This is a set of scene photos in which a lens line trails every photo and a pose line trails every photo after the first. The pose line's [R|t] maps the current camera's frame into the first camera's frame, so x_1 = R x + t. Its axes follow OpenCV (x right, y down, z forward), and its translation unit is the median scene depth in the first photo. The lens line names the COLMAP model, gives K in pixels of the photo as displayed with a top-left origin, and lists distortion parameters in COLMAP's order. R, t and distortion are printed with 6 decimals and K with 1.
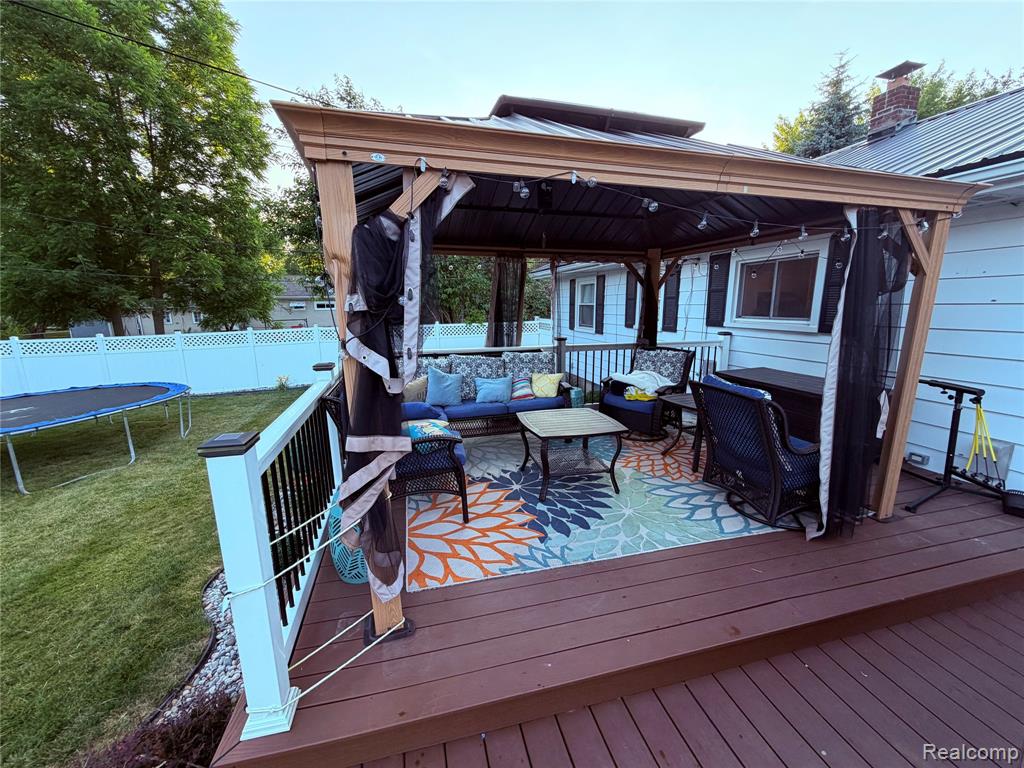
lens RADIAL K [[407.8, 0, 514.9], [0, 407.8, 384.0], [0, 0, 1]] dist [-0.000618, 0.000187]
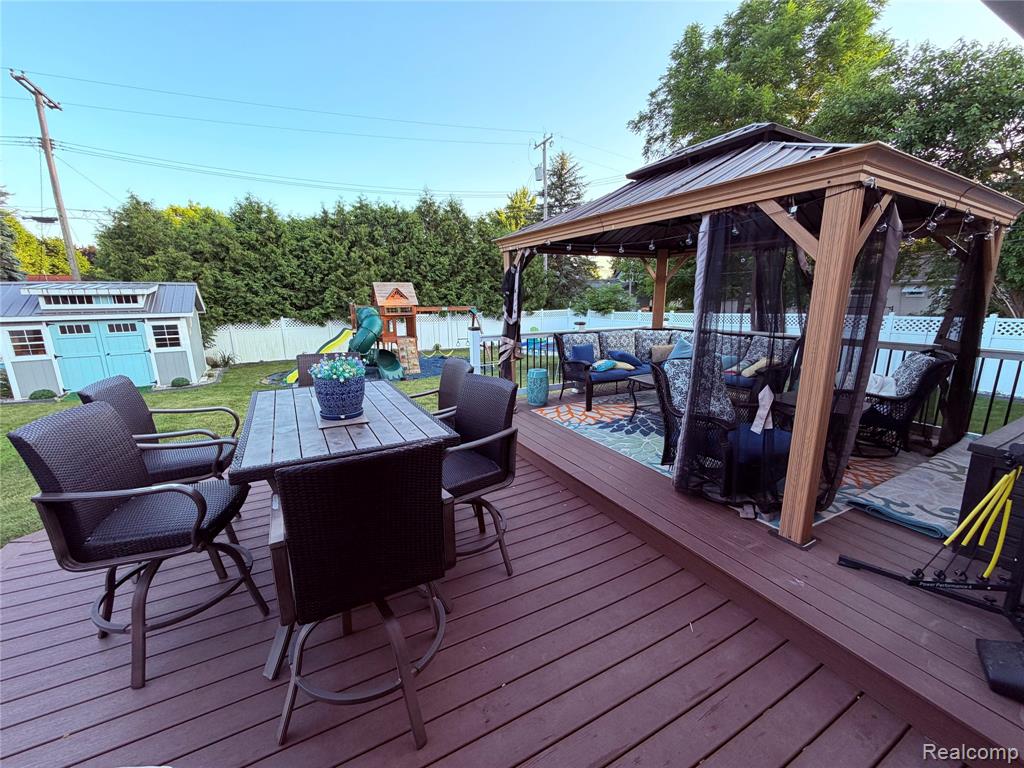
lens RADIAL K [[407.8, 0, 513.9], [0, 407.8, 383.6], [0, 0, 1]] dist [-0.000618, 0.000187]
pose [[0.241243, 0.211818, -0.947066, 1.596800], [-0.179394, 0.968805, 0.170984, -0.043007], [0.953740, 0.128649, 0.271717, 0.159961]]
